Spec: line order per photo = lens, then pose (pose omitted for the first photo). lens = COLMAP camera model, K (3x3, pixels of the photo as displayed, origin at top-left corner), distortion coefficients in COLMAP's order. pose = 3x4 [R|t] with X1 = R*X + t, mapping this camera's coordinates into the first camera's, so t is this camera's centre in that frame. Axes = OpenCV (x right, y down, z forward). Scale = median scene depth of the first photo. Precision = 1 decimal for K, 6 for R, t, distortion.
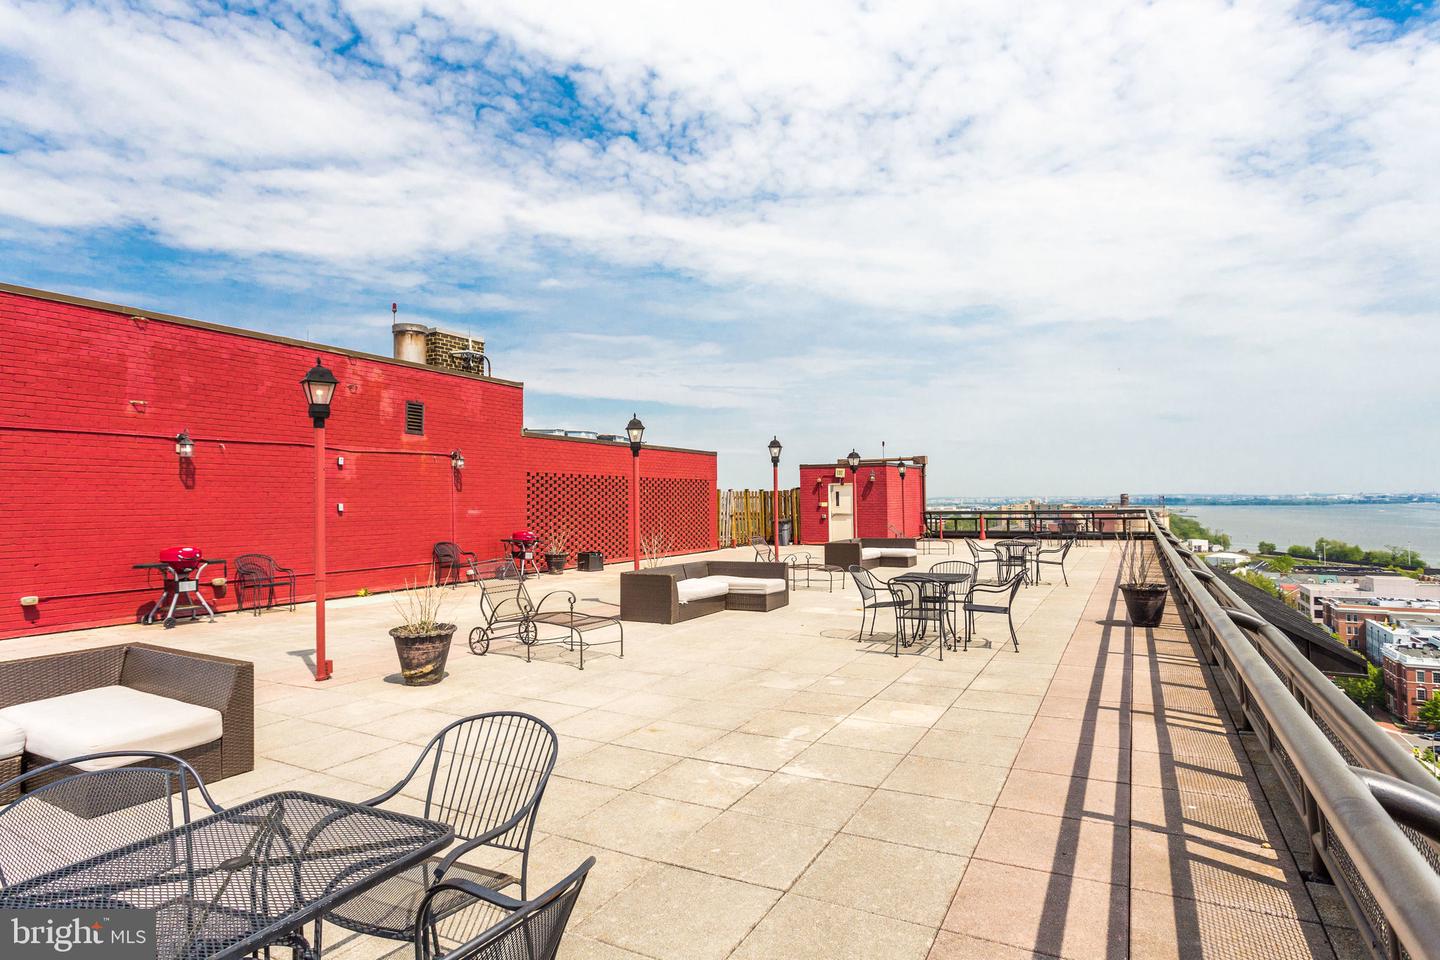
lens RADIAL K [[815.0, 0, 689.0], [0, 815.0, 486.5], [0, 0, 1]] dist [-0.000478, 0.009103]
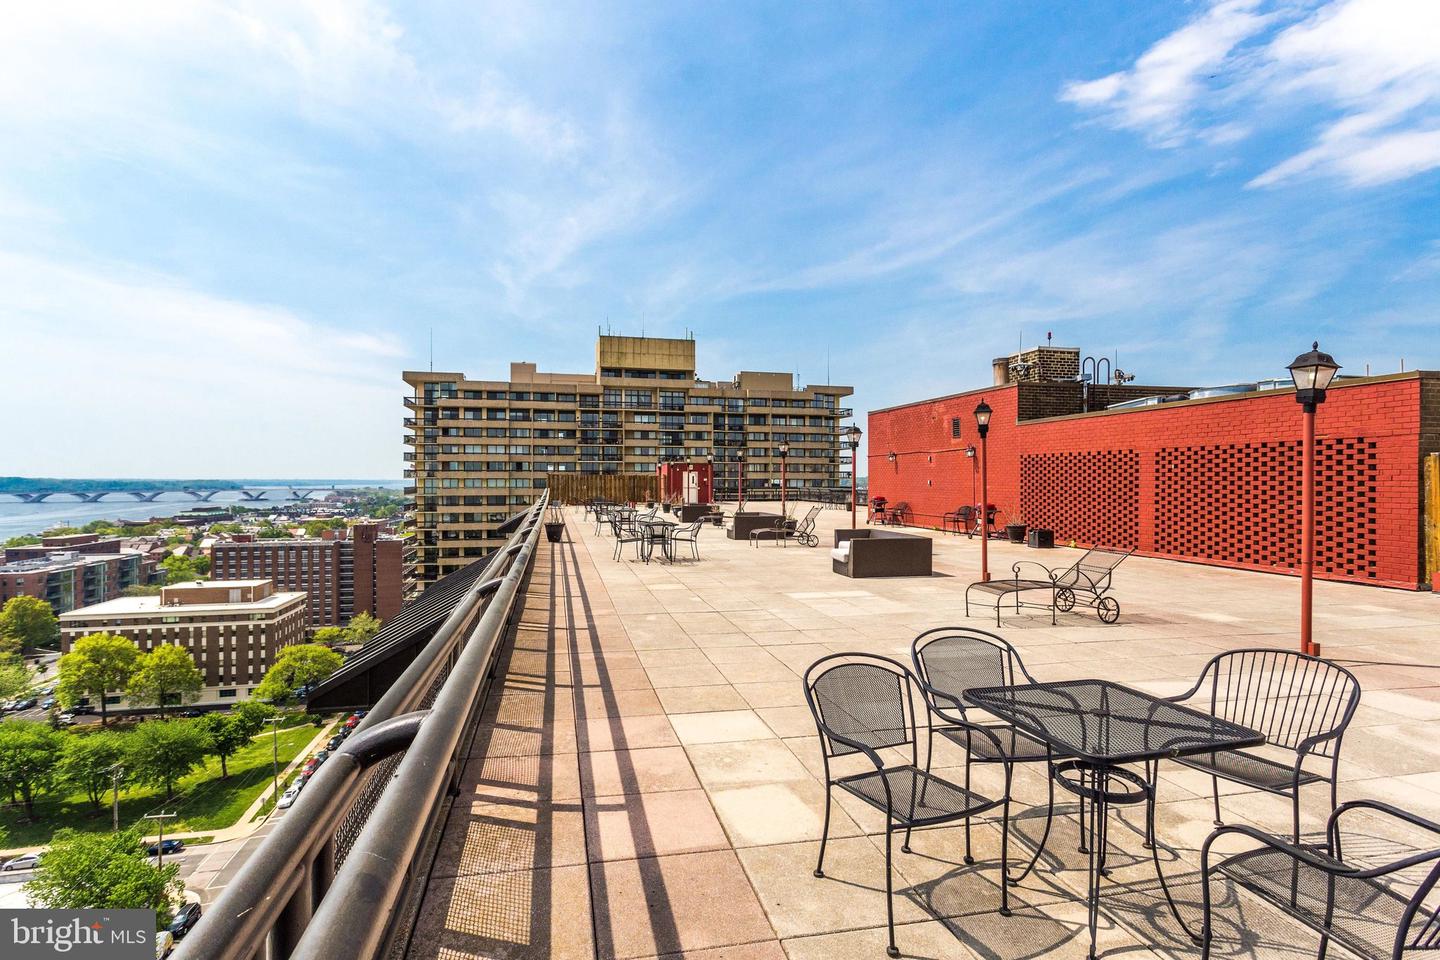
lens RADIAL K [[694.4, 0, 707.7], [0, 694.4, 490.8], [0, 0, 1]] dist [0.000688, 0.003029]
pose [[-0.753099, 0.027868, -0.657317, 1.017390], [0.030484, 0.999507, 0.007451, 0.016727], [0.657201, -0.014426, -0.753577, 1.826433]]
